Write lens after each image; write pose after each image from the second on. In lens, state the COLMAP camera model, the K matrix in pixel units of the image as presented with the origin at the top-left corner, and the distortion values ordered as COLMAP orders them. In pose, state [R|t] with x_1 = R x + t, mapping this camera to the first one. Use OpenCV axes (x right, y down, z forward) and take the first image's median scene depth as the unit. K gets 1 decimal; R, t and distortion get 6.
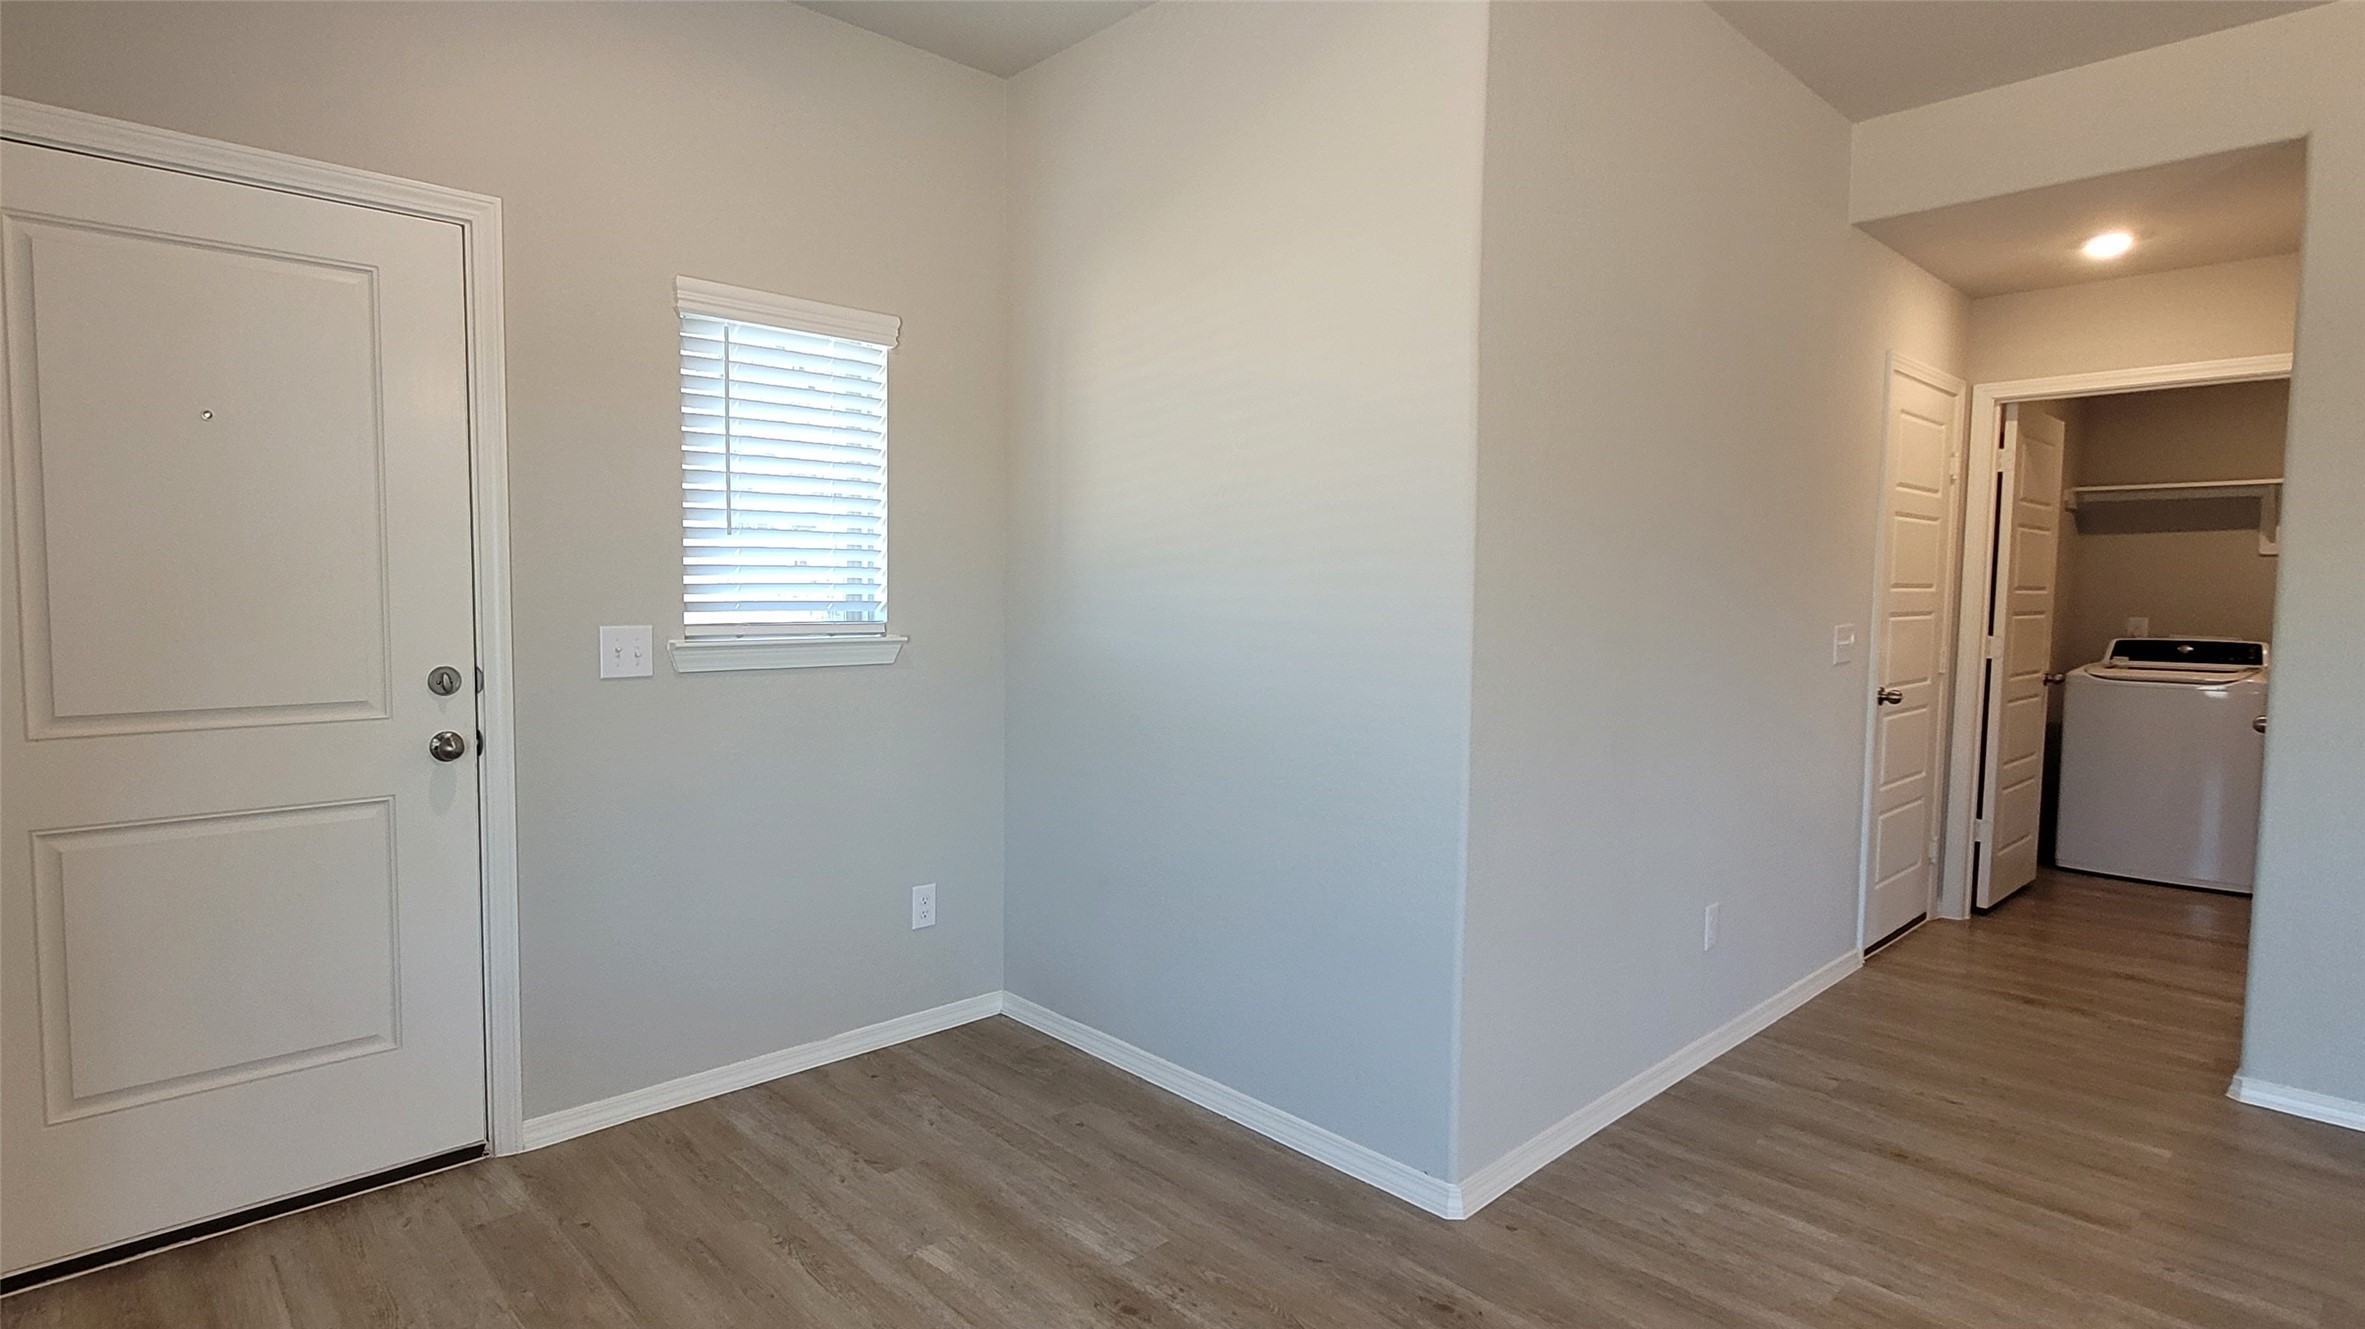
lens RADIAL K [[1175.1, 0, 1182.5], [0, 1175.1, 664.5], [0, 0, 1]] dist [-0.001235, -0.000943]
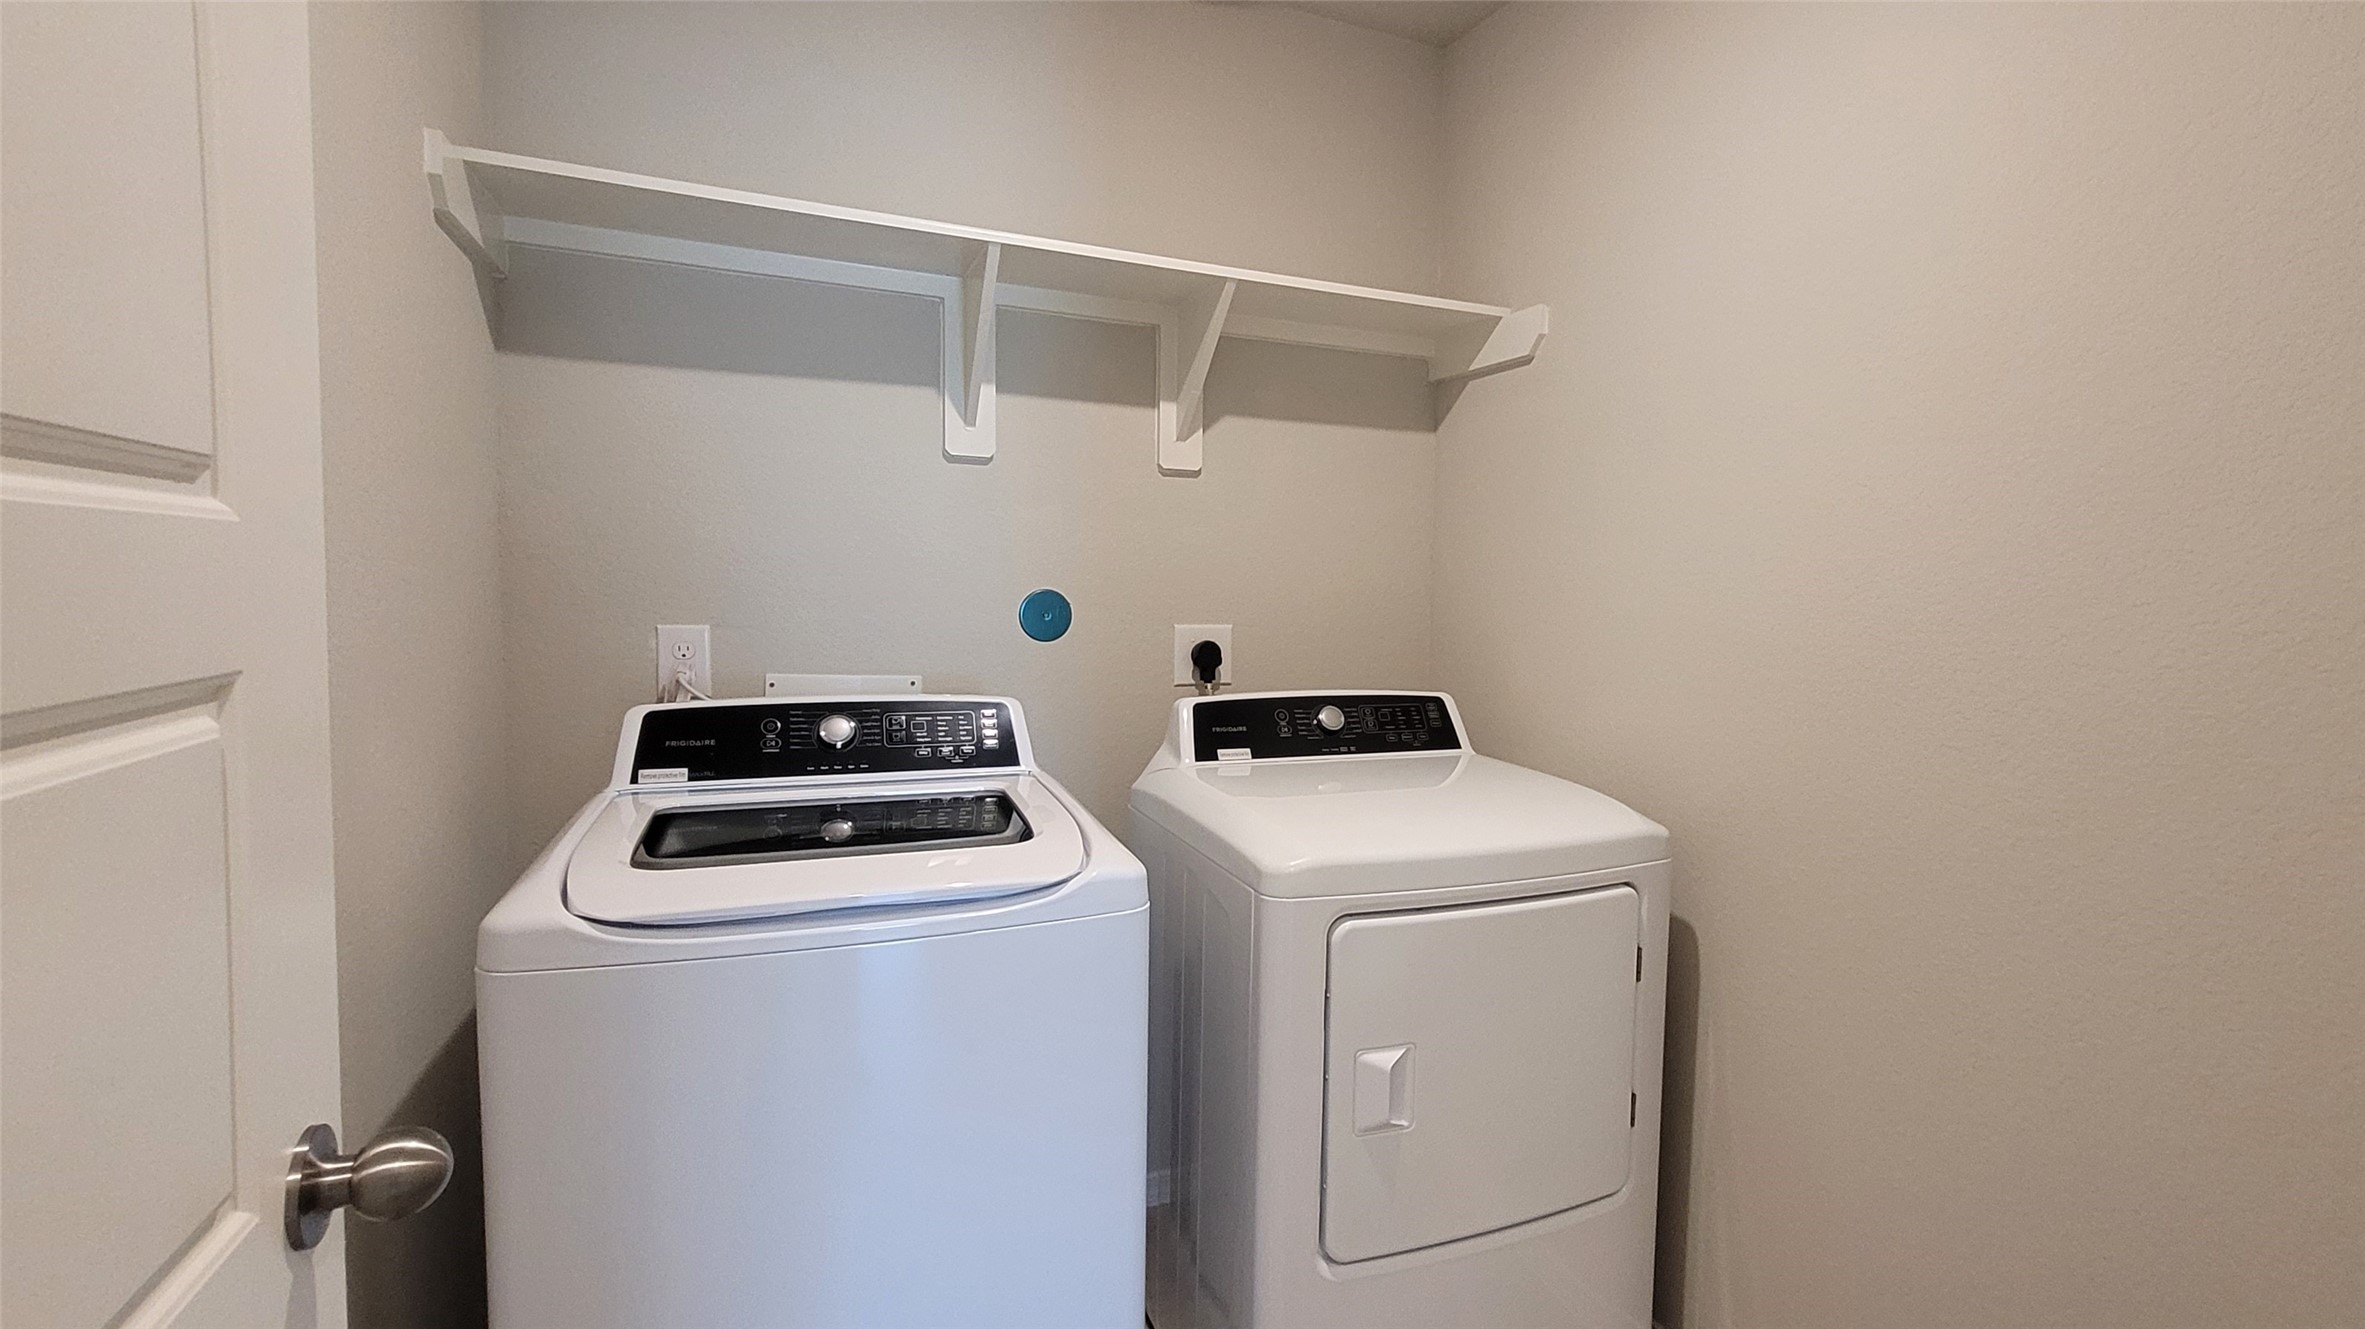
lens RADIAL K [[1175.1, 0, 1182.5], [0, 1175.1, 664.5], [0, 0, 1]] dist [-0.001235, -0.000943]
pose [[0.415029, -0.071211, 0.907017, 0.586295], [0.059345, 0.996928, 0.051116, -0.040345], [-0.907871, 0.032612, 0.417980, 0.755255]]
